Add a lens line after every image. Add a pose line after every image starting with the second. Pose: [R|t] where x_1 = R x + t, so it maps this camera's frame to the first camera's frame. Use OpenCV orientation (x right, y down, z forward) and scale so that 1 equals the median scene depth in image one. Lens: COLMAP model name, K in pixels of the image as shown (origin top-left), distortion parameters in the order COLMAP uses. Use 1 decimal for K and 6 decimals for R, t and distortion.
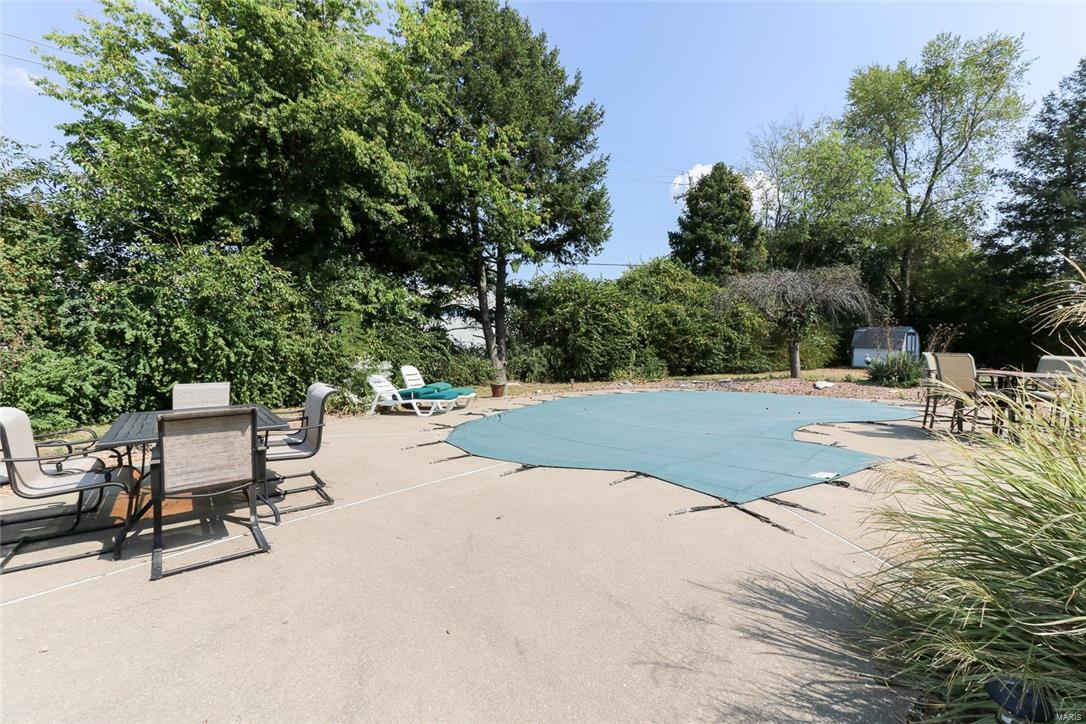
lens RADIAL K [[505.4, 0, 553.5], [0, 505.4, 353.4], [0, 0, 1]] dist [0.022411, -0.001269]
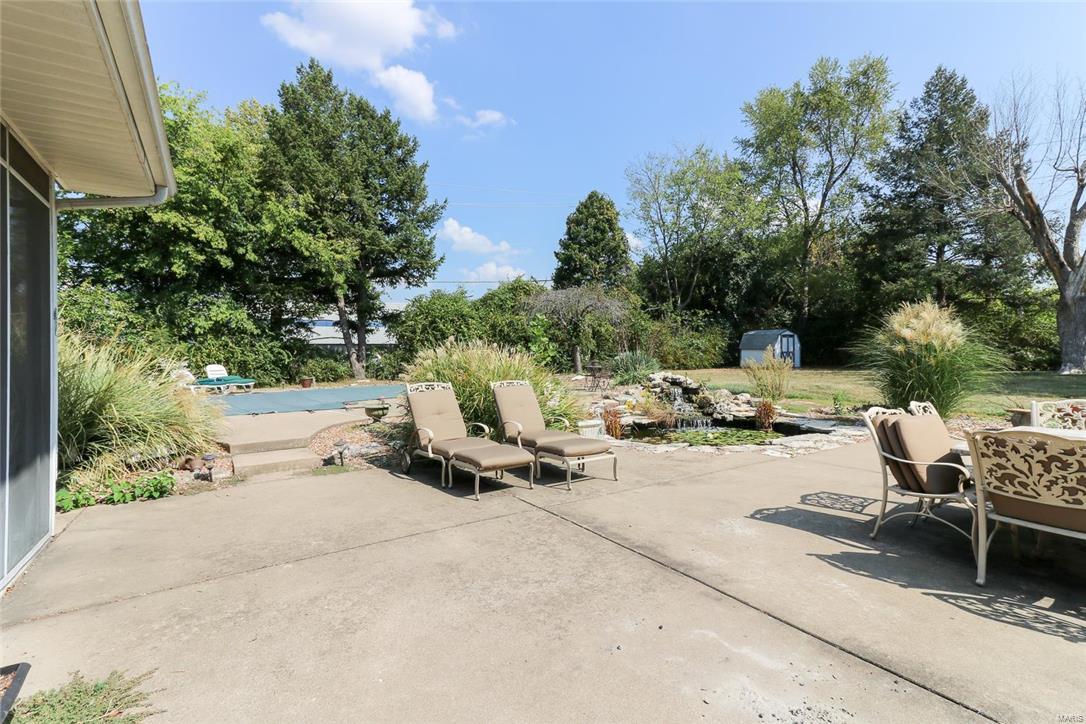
lens RADIAL K [[505.4, 0, 544.4], [0, 505.4, 351.8], [0, 0, 1]] dist [0.022411, -0.001269]
pose [[0.993841, -0.013798, -0.109950, 0.317315], [0.011993, 0.999782, -0.017069, 0.008365], [0.110162, 0.015645, 0.993791, -0.141442]]
